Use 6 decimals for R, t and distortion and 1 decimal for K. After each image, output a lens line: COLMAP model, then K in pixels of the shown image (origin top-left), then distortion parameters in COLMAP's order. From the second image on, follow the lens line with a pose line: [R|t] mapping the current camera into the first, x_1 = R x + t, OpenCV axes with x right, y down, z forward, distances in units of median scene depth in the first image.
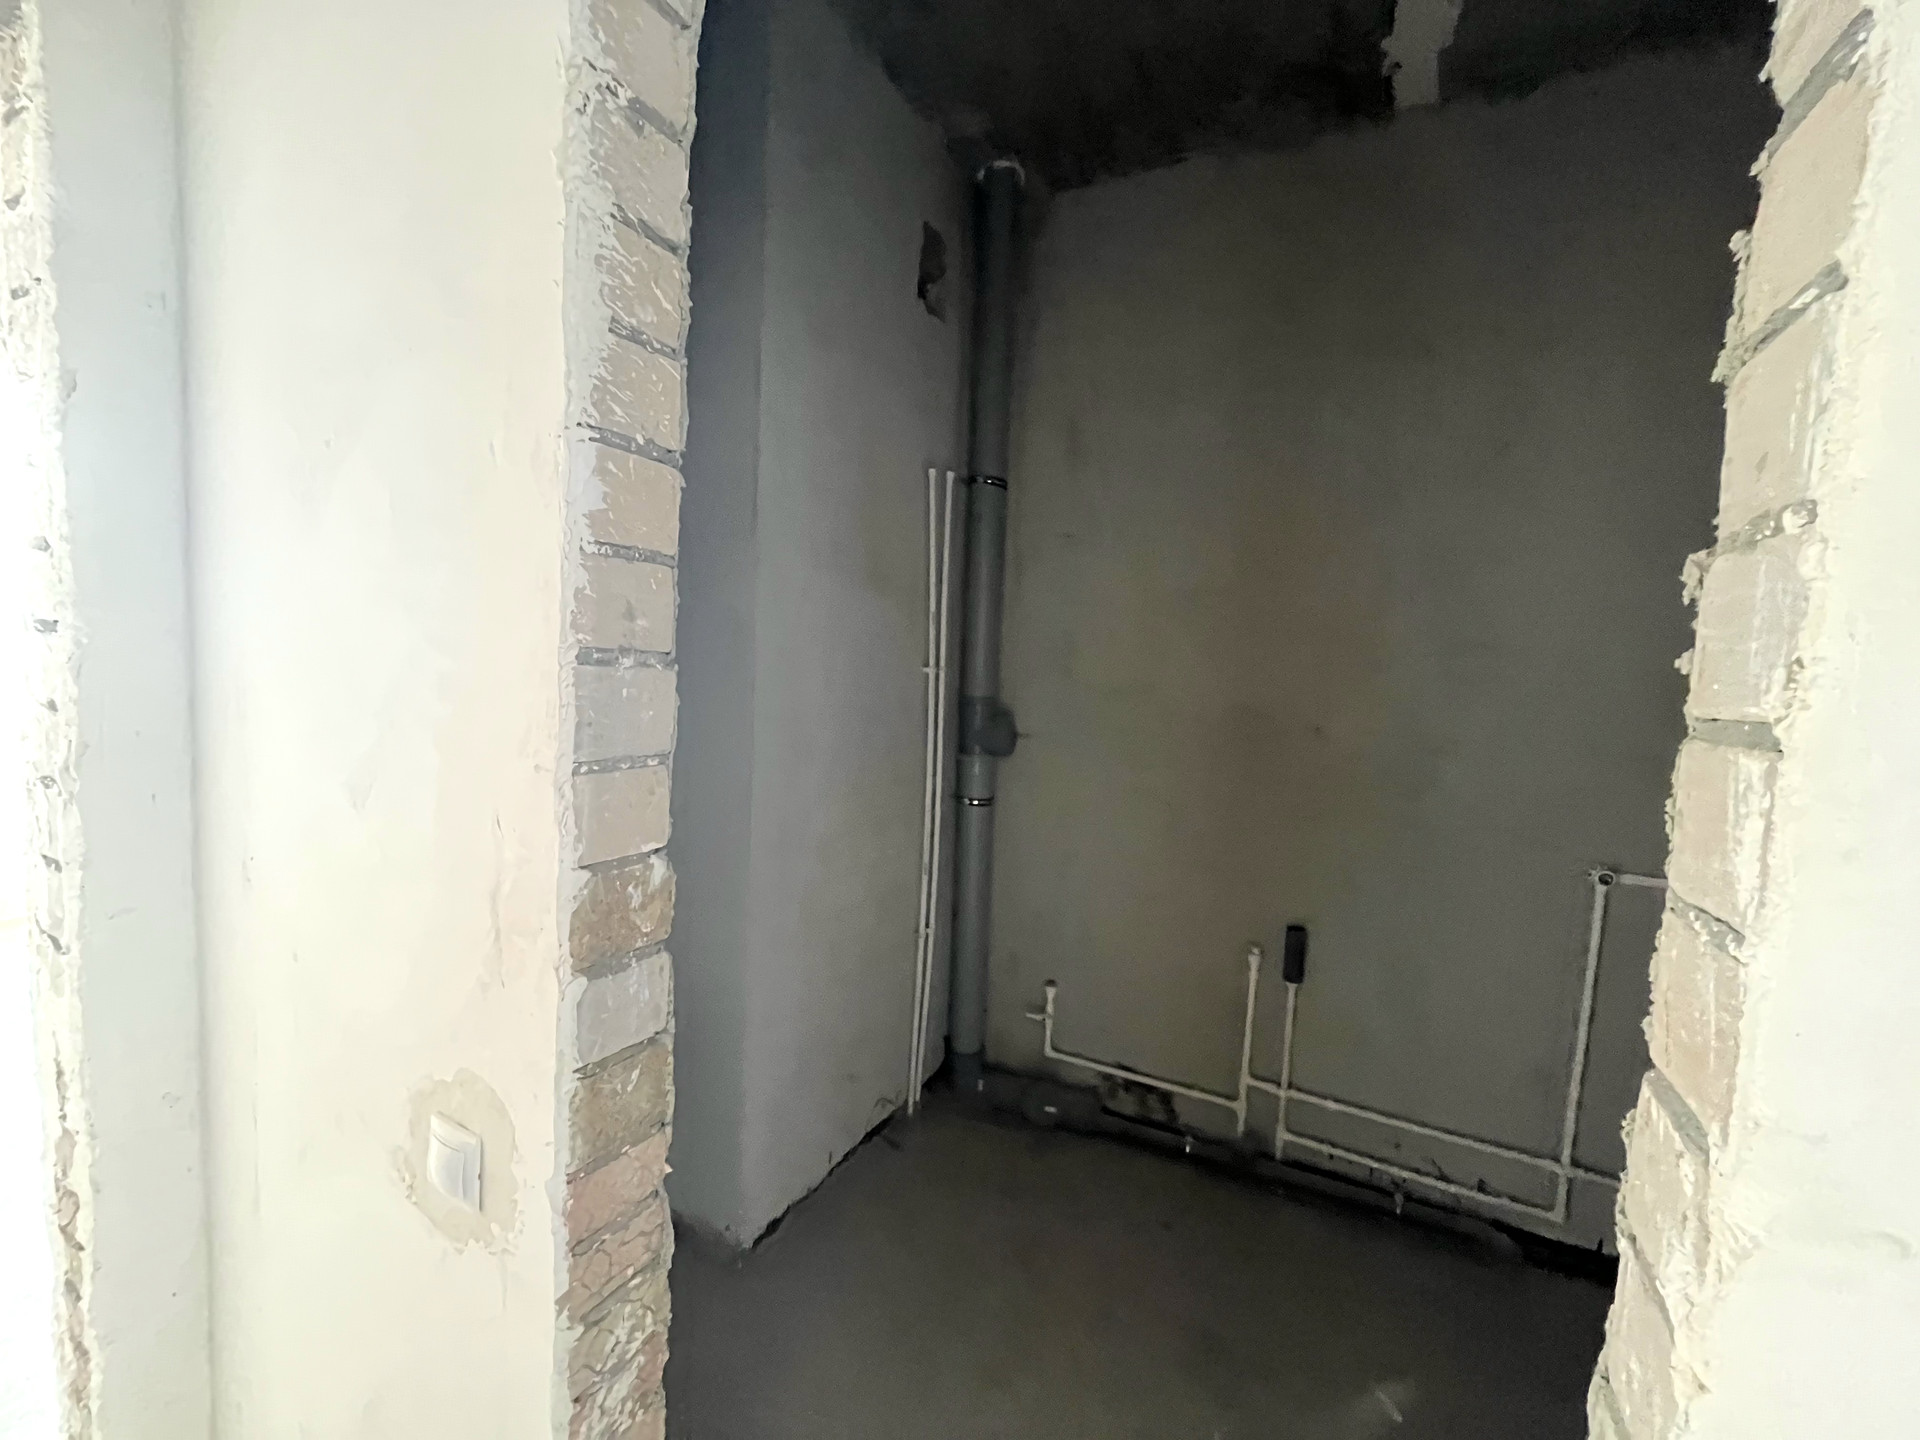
lens RADIAL K [[771.6, 0, 965.3], [0, 771.6, 725.4], [0, 0, 1]] dist [-0.004186, 0.000749]
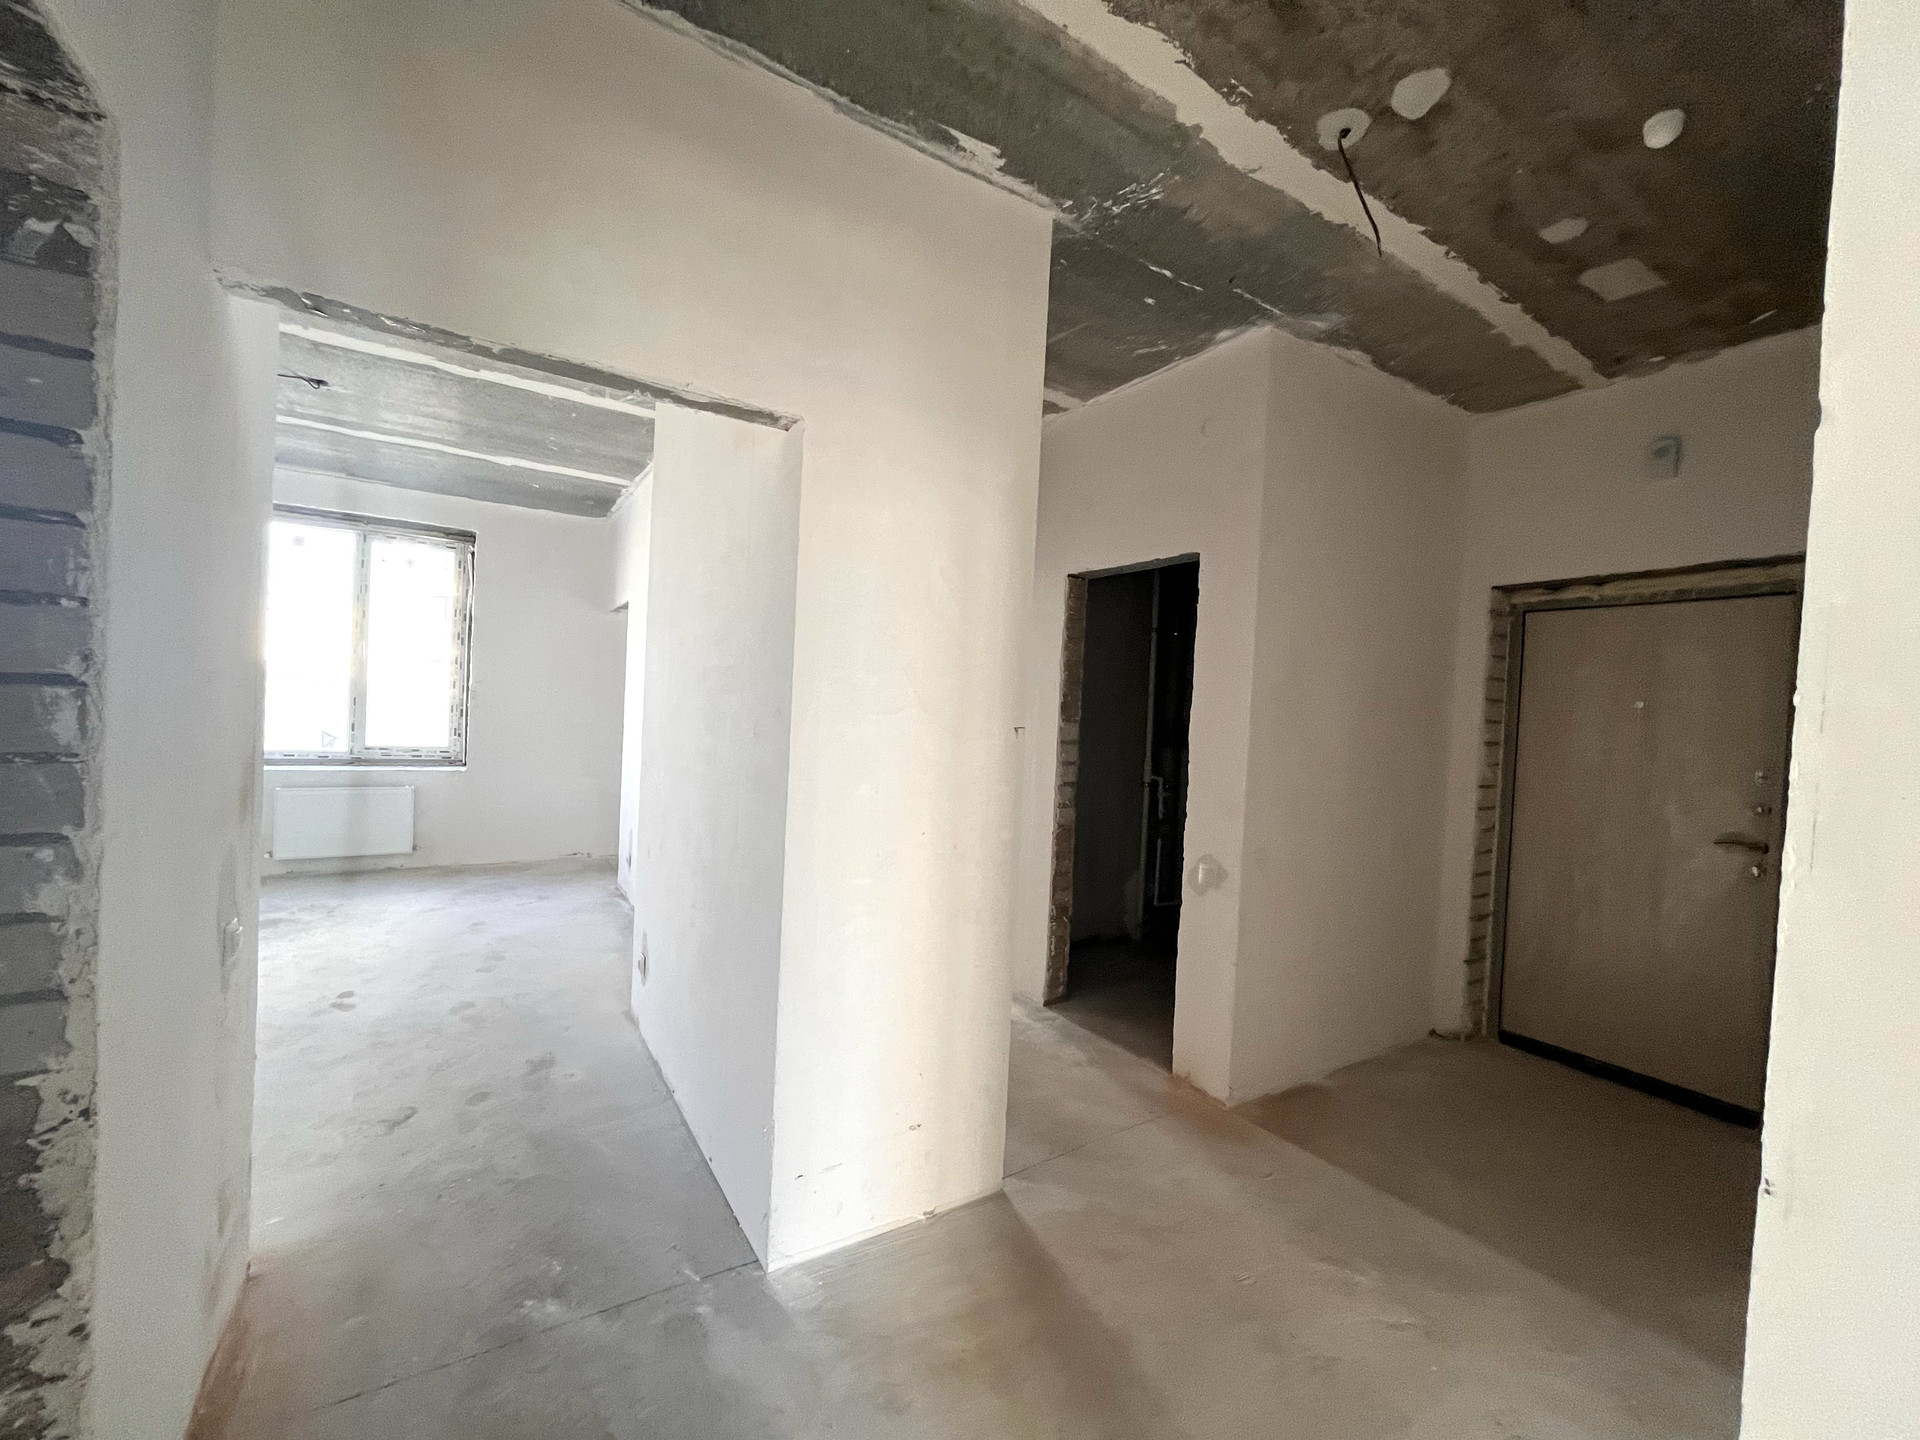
lens RADIAL K [[771.6, 0, 961.9], [0, 771.6, 725.1], [0, 0, 1]] dist [-0.004186, 0.000749]
pose [[-0.862015, -0.105610, 0.495758, -0.547157], [-0.054133, 0.991641, 0.117122, -0.056552], [-0.503983, 0.074124, -0.860527, 0.311393]]
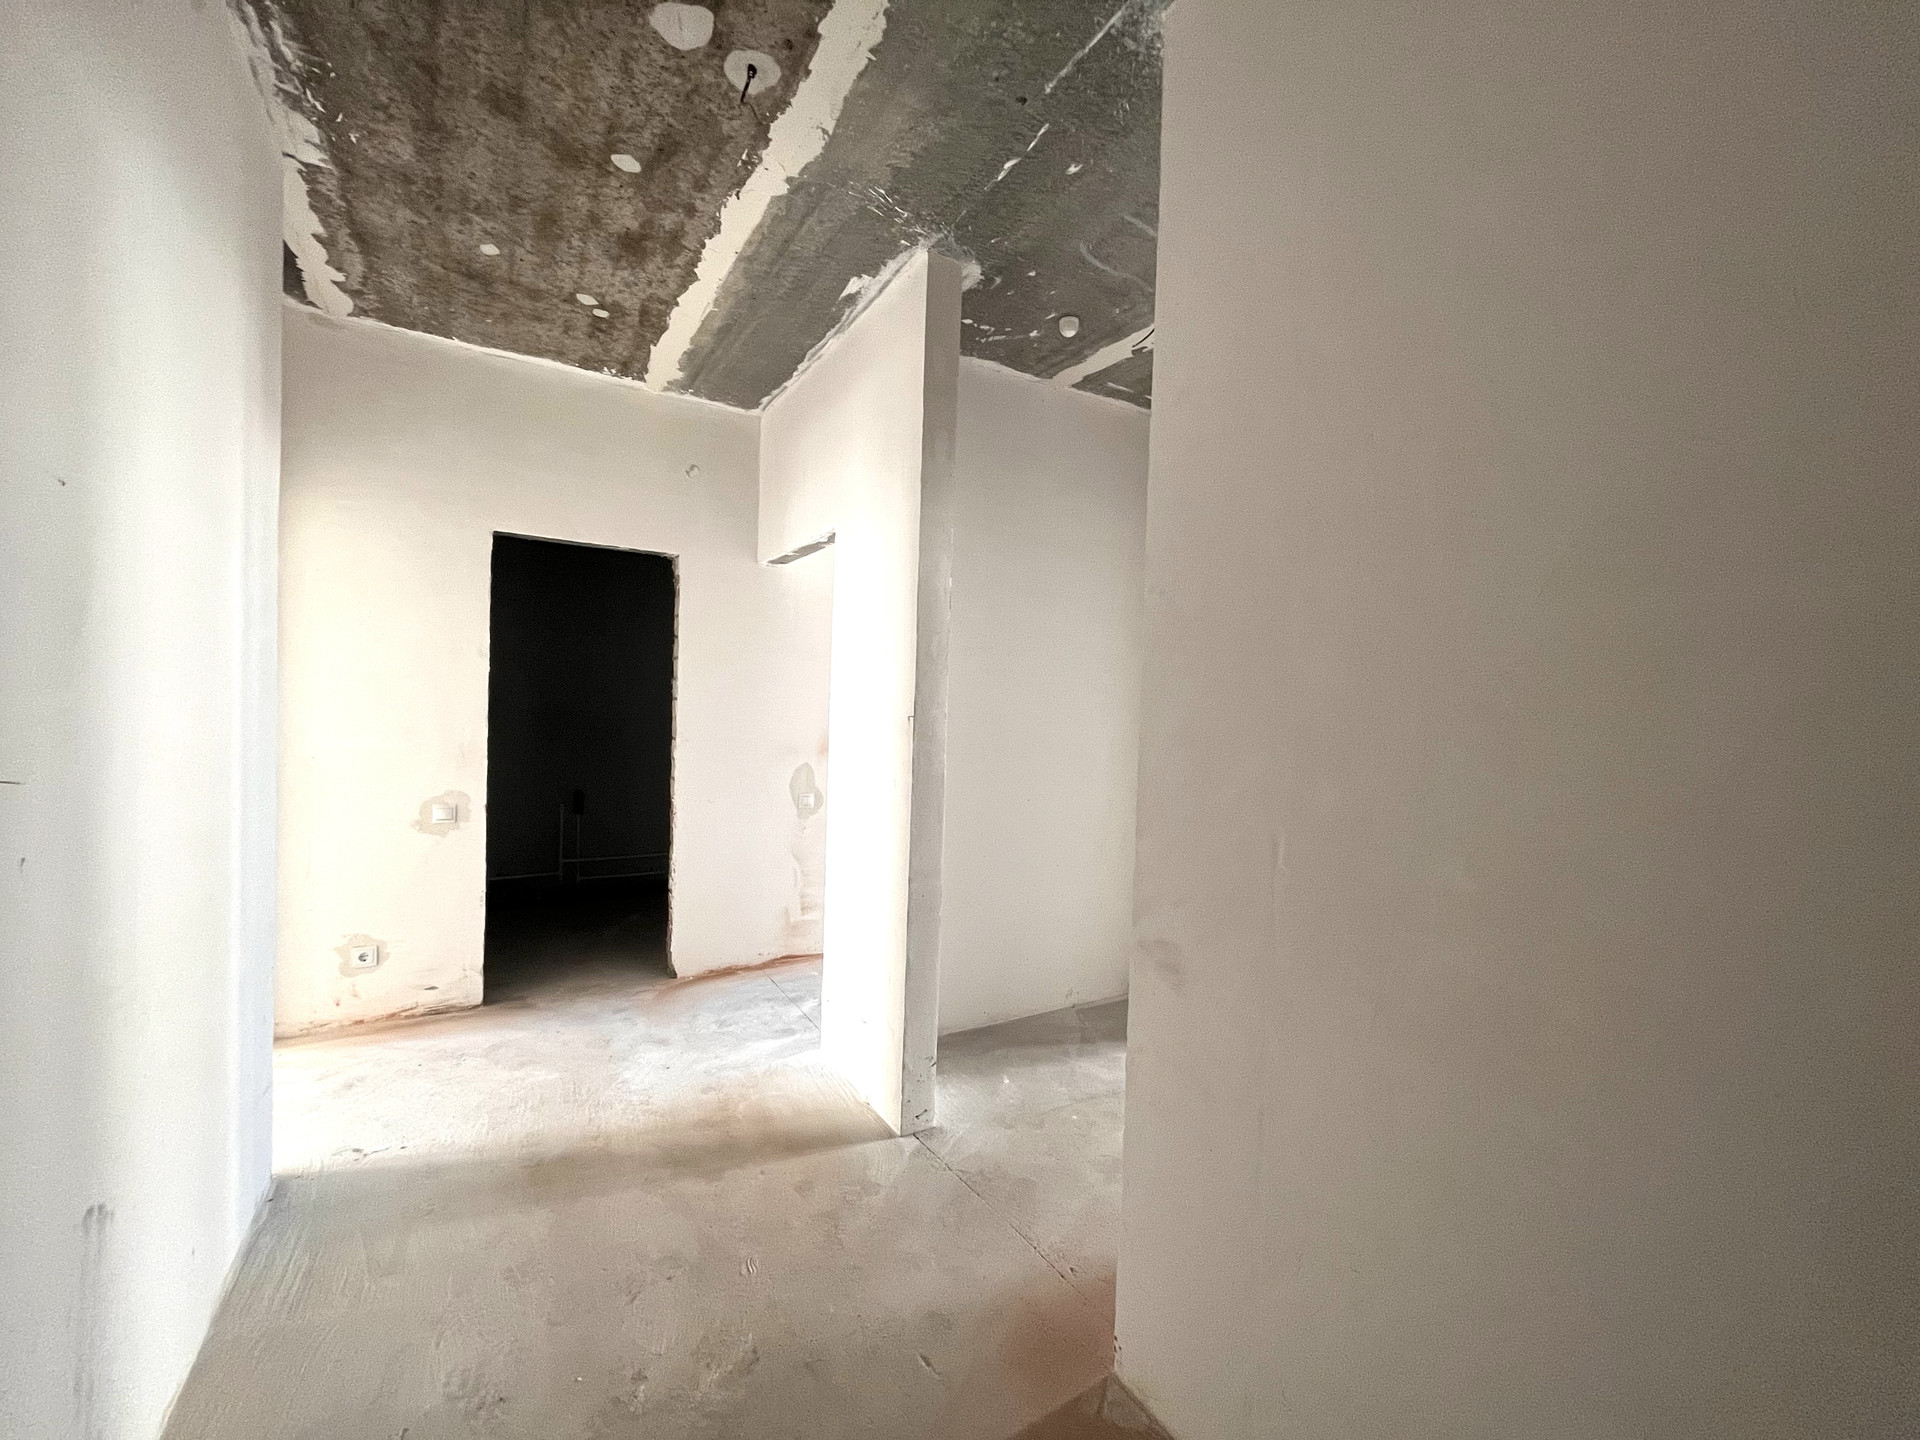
lens RADIAL K [[771.6, 0, 962.5], [0, 771.6, 723.9], [0, 0, 1]] dist [-0.004186, 0.000749]
pose [[0.517038, -0.055141, 0.854185, -1.086713], [0.065133, 0.997564, 0.024971, 0.063348], [-0.853481, 0.042725, 0.519370, -1.418291]]
